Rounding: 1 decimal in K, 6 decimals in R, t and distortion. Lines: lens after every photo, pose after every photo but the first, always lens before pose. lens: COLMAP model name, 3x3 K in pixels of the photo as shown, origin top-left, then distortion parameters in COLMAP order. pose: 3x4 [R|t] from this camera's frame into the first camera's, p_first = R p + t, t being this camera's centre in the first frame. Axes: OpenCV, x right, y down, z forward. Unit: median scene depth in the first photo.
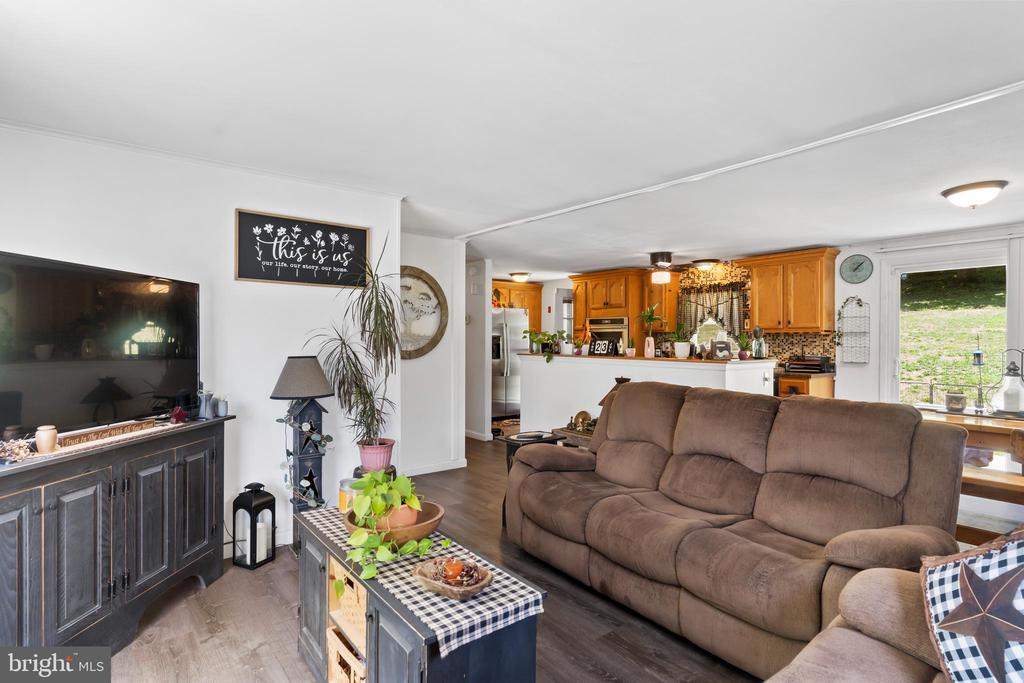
lens RADIAL K [[528.6, 0, 509.2], [0, 528.6, 341.8], [0, 0, 1]] dist [-0.006311, 0.003651]
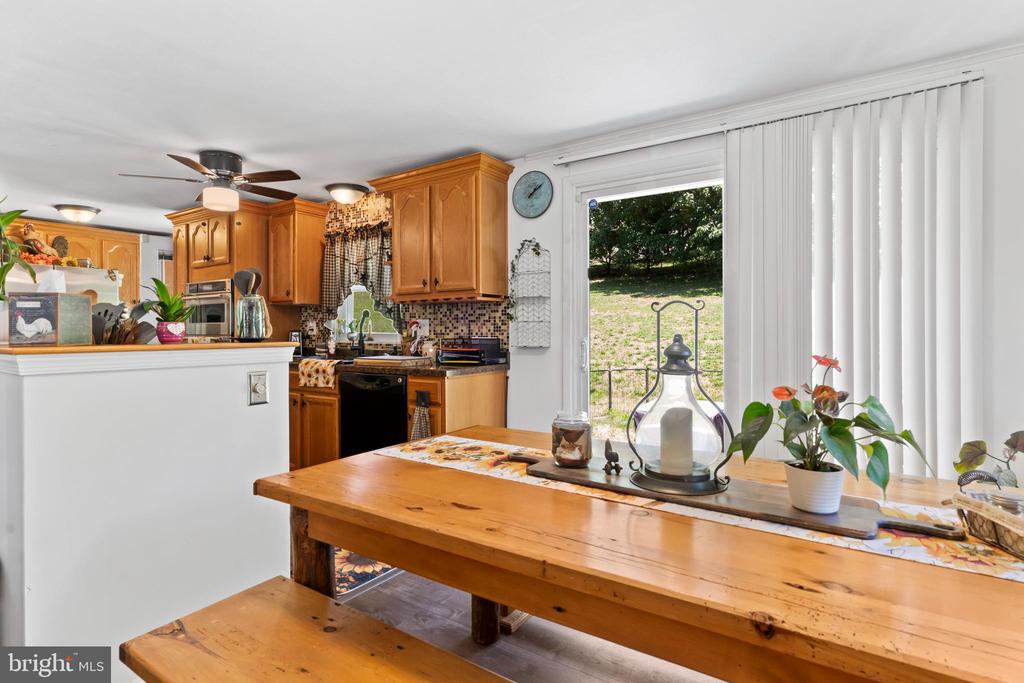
lens RADIAL K [[528.6, 0, 514.6], [0, 528.6, 330.2], [0, 0, 1]] dist [-0.006311, 0.003651]
pose [[0.954583, -0.007305, 0.297857, 0.437654], [0.008527, 0.999960, -0.002802, 0.020472], [-0.297825, 0.005215, 0.954606, 0.405230]]
